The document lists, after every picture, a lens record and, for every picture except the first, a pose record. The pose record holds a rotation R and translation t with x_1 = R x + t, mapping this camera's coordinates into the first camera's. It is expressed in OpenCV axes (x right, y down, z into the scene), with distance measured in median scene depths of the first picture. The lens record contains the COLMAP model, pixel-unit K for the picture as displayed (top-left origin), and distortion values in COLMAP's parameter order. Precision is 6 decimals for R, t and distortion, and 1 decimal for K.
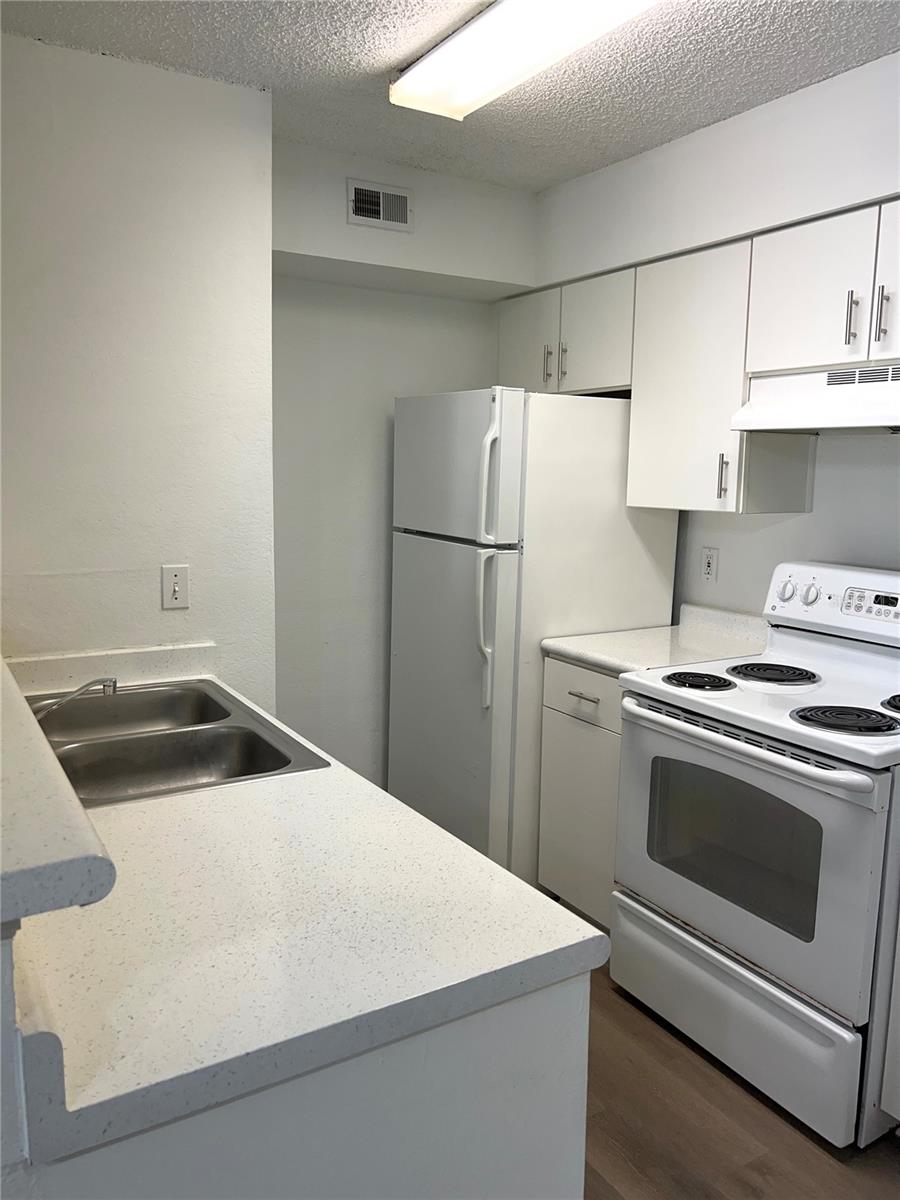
lens RADIAL K [[900.1, 0, 455.0], [0, 900.1, 596.0], [0, 0, 1]] dist [0.053622, -0.059378]
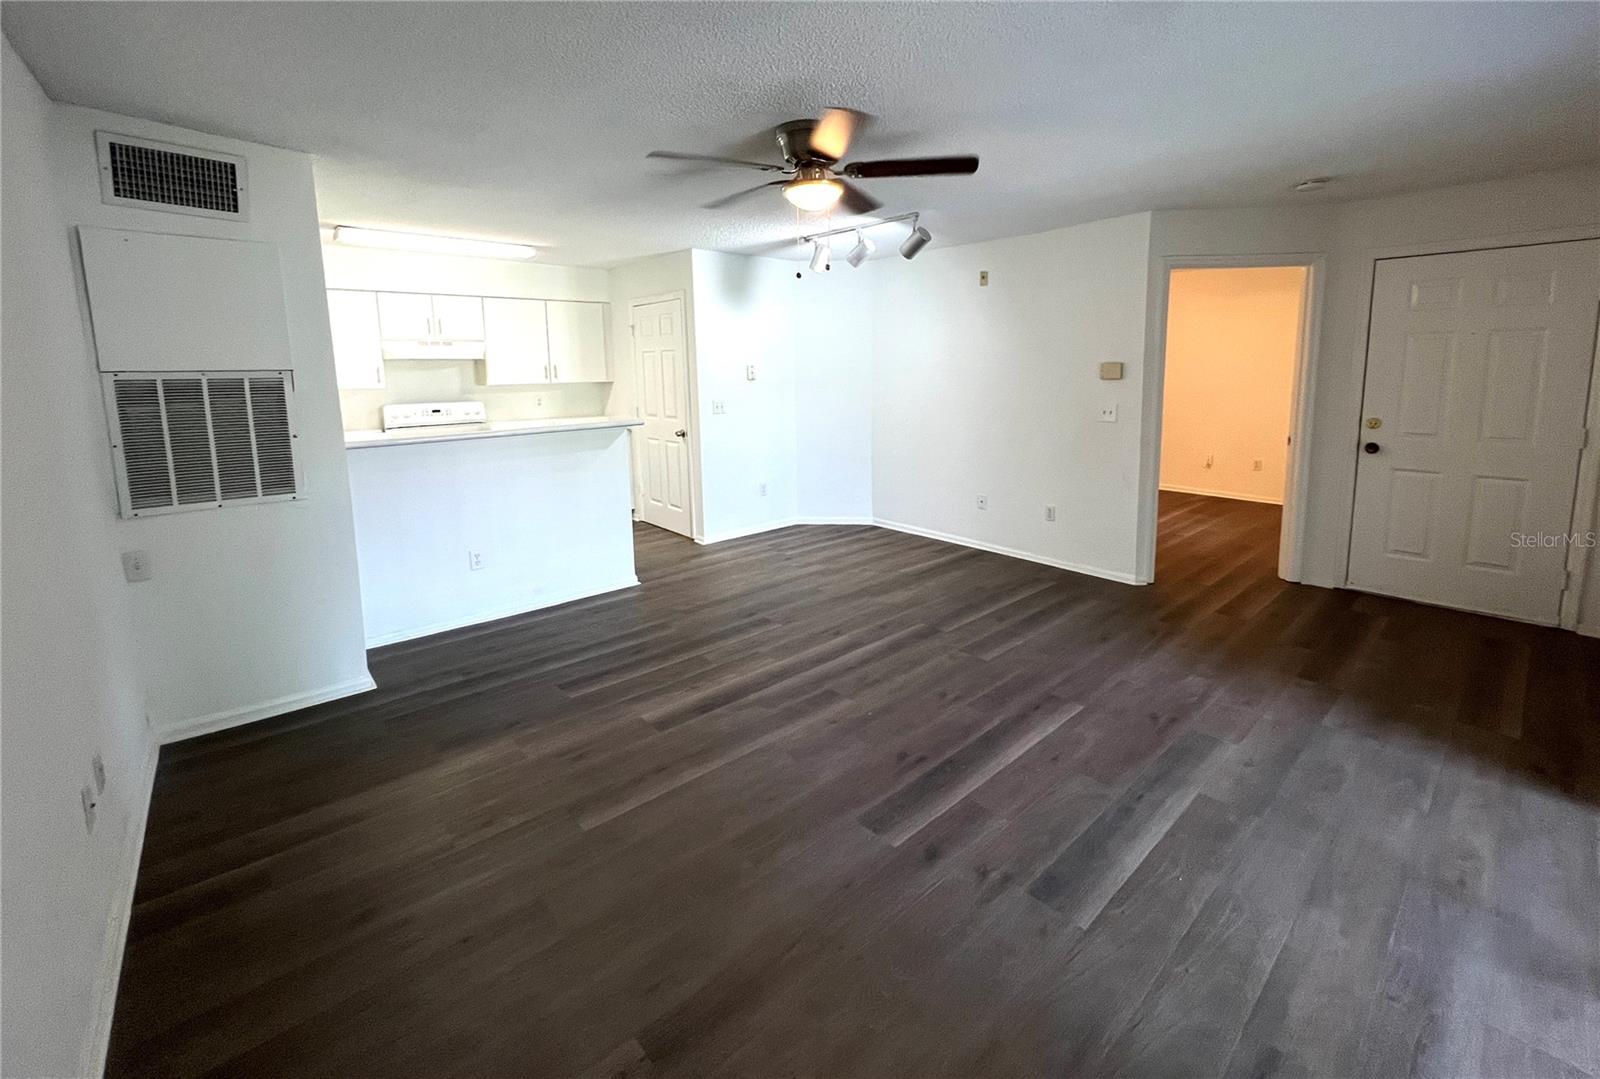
lens RADIAL K [[662.6, 0, 821.1], [0, 662.6, 453.1], [0, 0, 1]] dist [-0.001761, -0.000016]
pose [[-0.177848, -0.143492, 0.973540, -1.994294], [0.154978, 0.972882, 0.171706, -0.040336], [-0.971778, 0.181415, -0.150787, 0.041575]]
